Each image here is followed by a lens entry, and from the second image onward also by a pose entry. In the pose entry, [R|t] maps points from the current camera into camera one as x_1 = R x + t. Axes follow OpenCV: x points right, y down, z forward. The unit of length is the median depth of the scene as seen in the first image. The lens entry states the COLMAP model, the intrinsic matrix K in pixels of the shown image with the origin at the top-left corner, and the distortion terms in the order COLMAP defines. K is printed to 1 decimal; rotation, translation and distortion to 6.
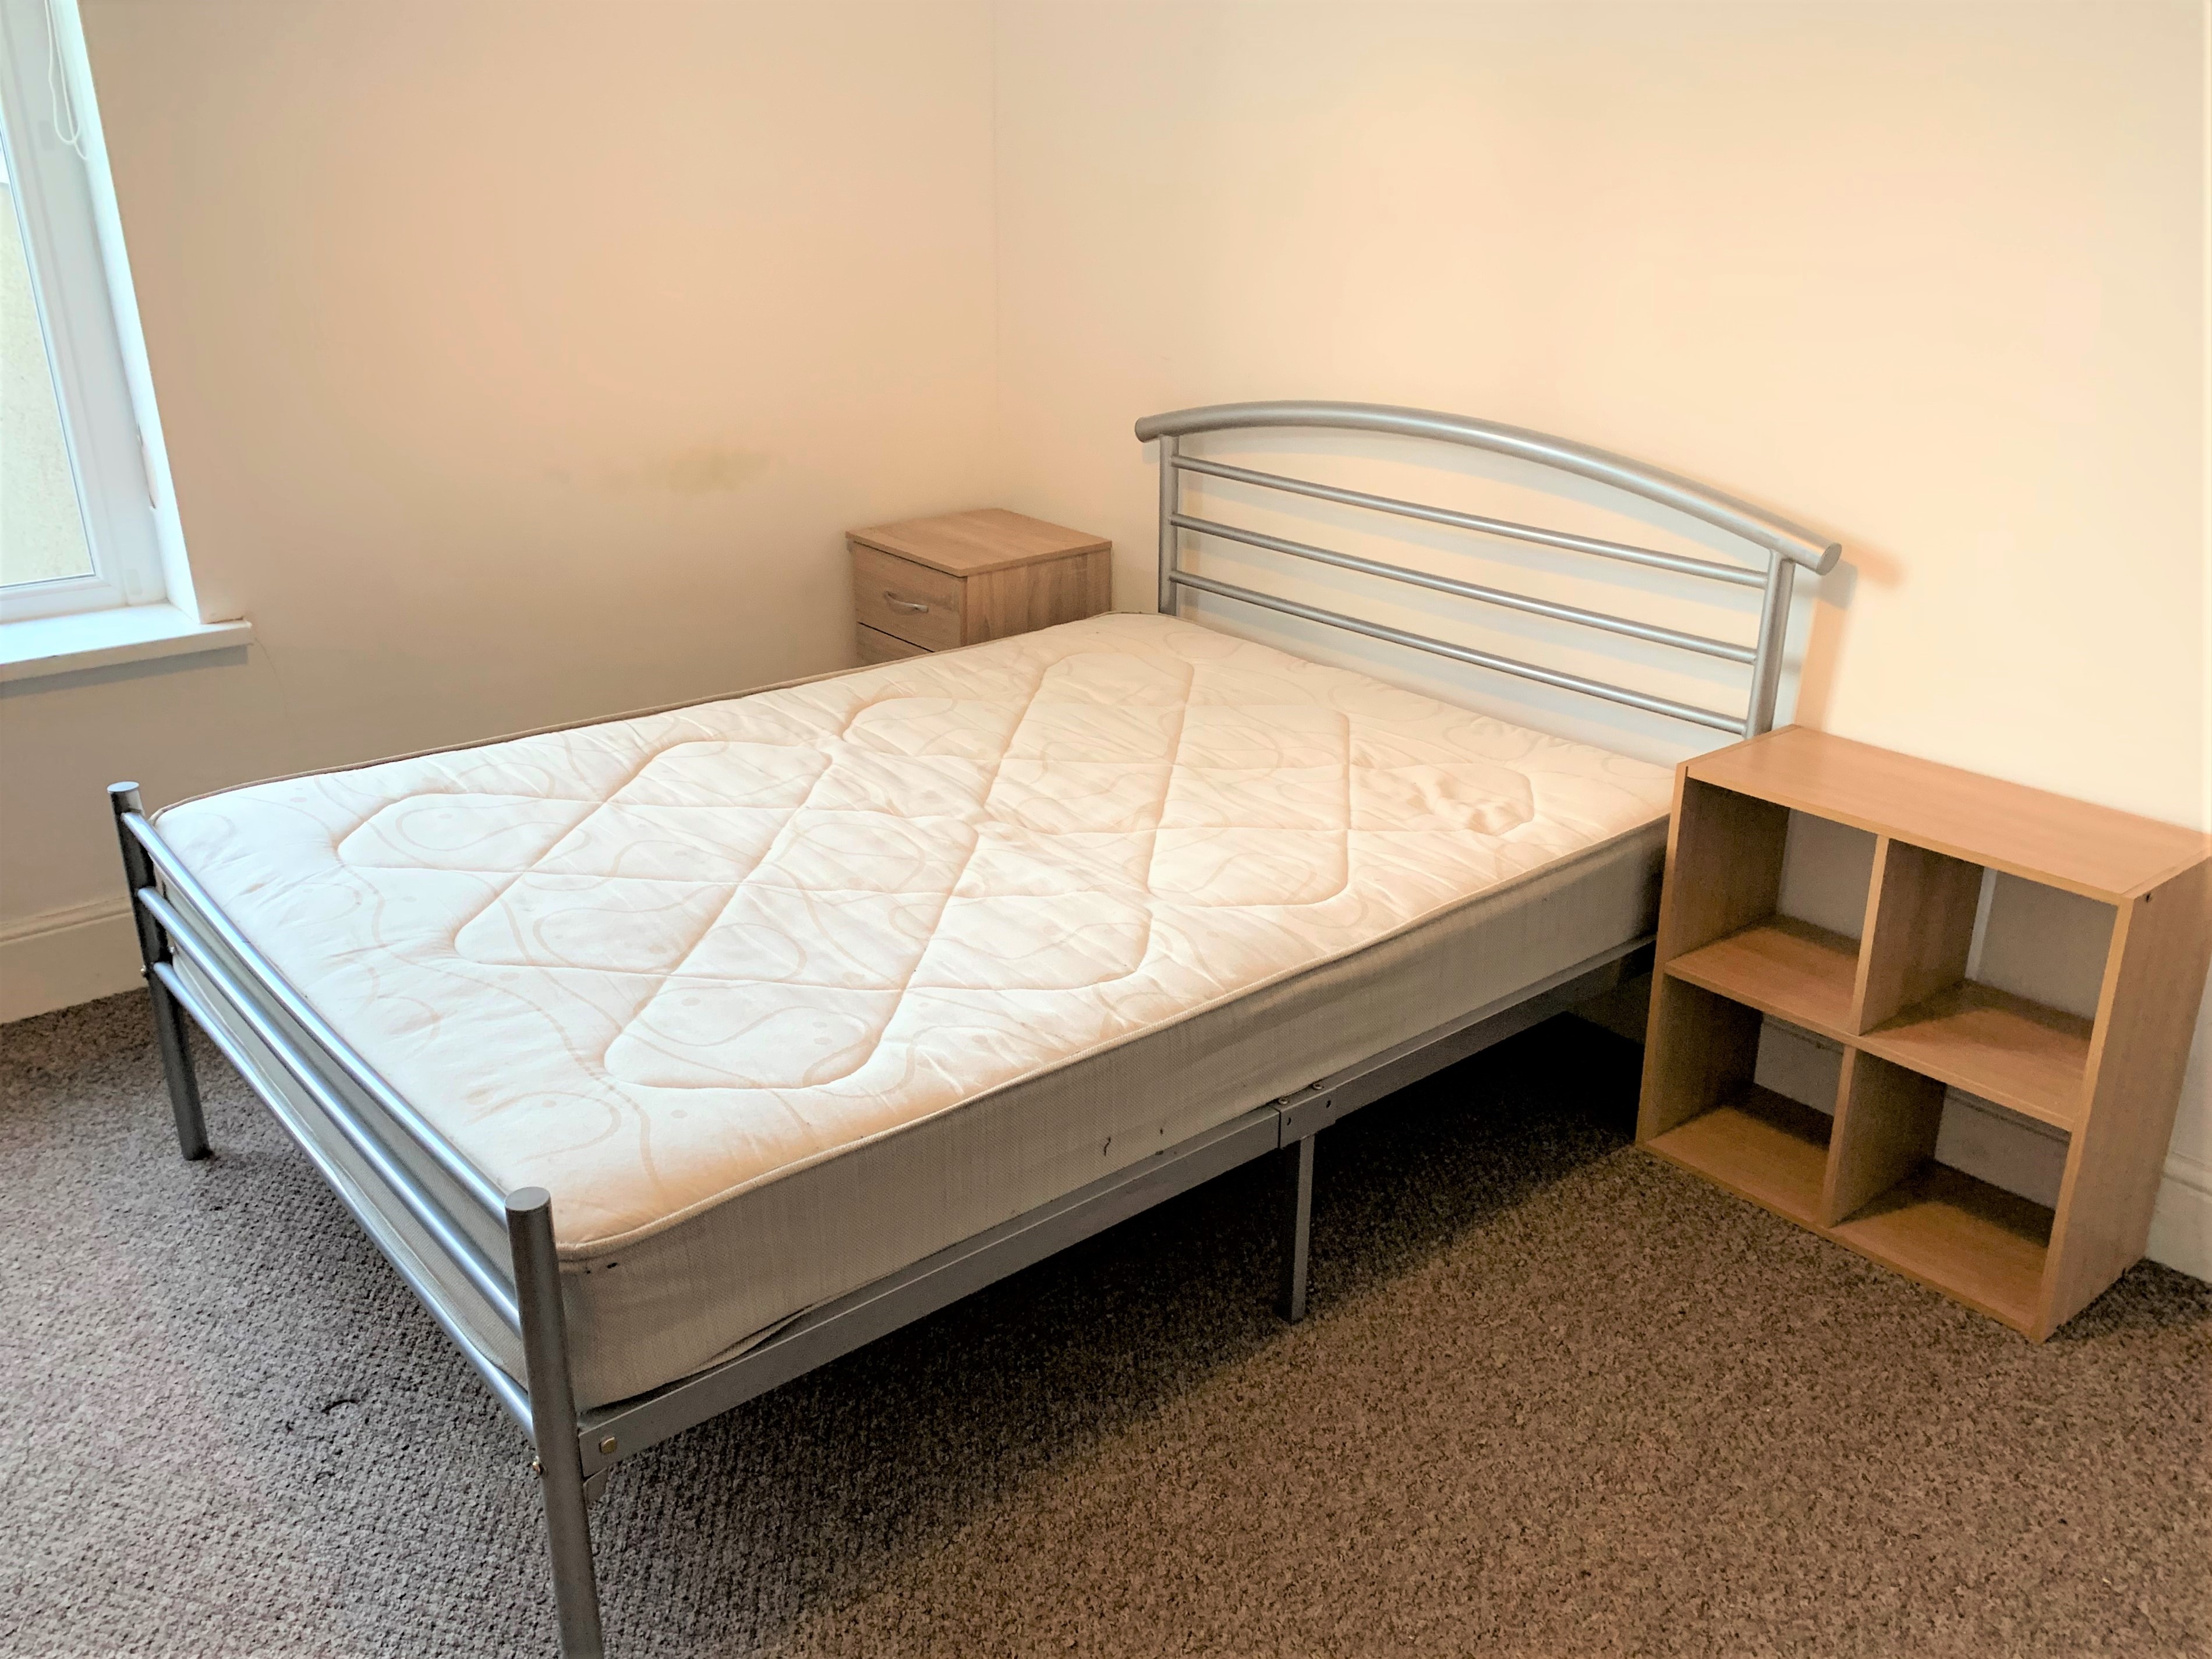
lens RADIAL K [[1778.1, 0, 1104.8], [0, 1778.1, 823.7], [0, 0, 1]] dist [0.041665, 0.001259]
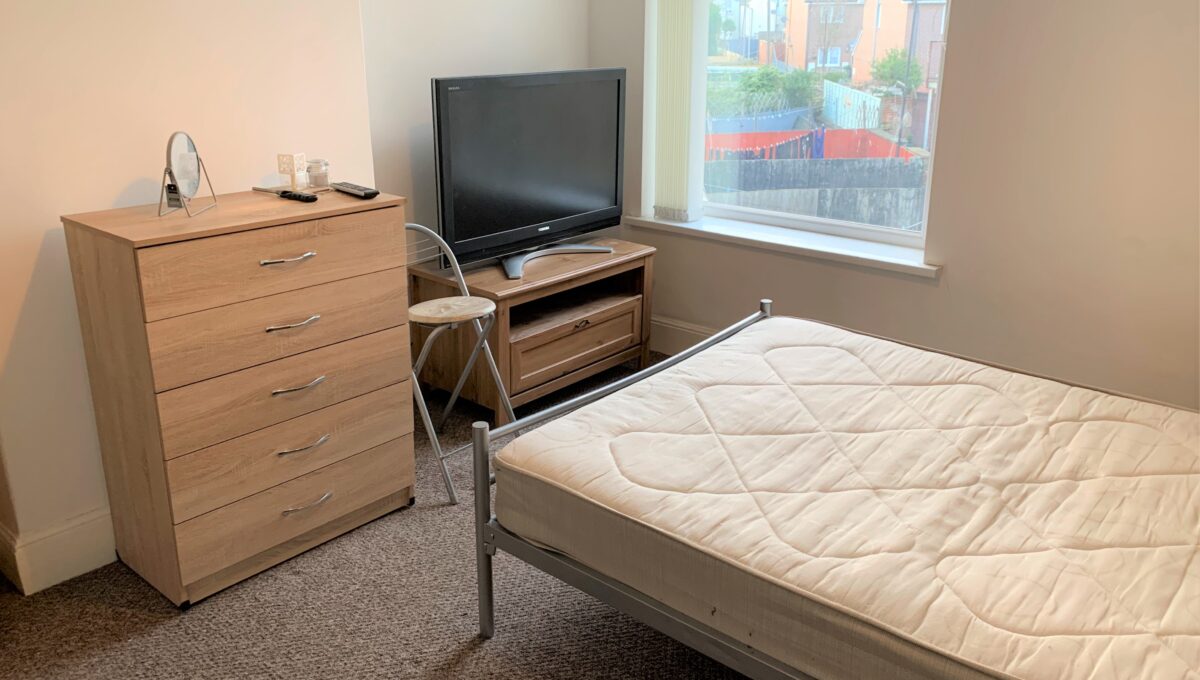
lens RADIAL K [[955.0, 0, 596.9], [0, 955.0, 339.1], [0, 0, 1]] dist [0.009146, 0.000103]
pose [[0.128903, 0.304293, -0.943817, 0.670016], [-0.353066, 0.903473, 0.243065, -0.209781], [0.926676, 0.301897, 0.223896, 0.514391]]
